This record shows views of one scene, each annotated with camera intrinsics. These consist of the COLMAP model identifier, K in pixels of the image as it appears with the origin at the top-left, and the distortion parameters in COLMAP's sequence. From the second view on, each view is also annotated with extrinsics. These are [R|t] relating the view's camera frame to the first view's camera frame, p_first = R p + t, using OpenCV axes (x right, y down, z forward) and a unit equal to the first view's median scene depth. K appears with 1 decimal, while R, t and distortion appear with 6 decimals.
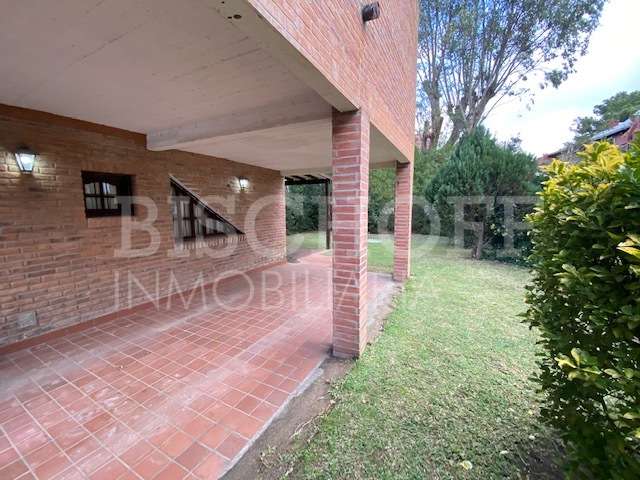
lens RADIAL K [[260.9, 0, 324.1], [0, 260.9, 237.2], [0, 0, 1]] dist [0.001920, -0.014965]
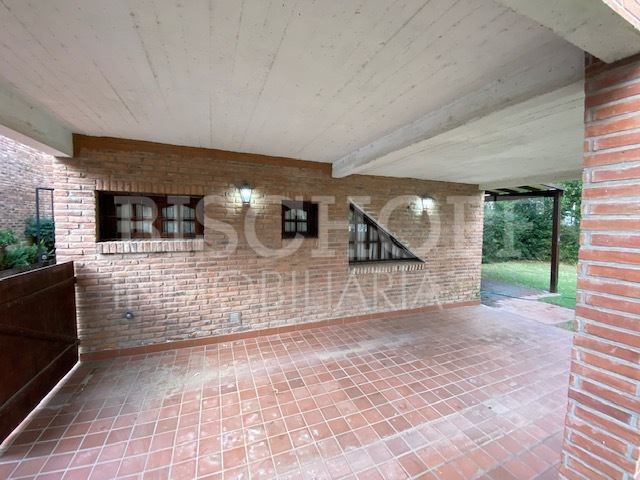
lens RADIAL K [[256.7, 0, 320.0], [0, 256.7, 237.6], [0, 0, 1]] dist [0.020934, -0.020388]
pose [[0.751580, 0.045028, -0.658103, -0.016110], [-0.086298, 0.995805, -0.030423, -0.063869], [0.653972, 0.079658, 0.752313, 0.235711]]
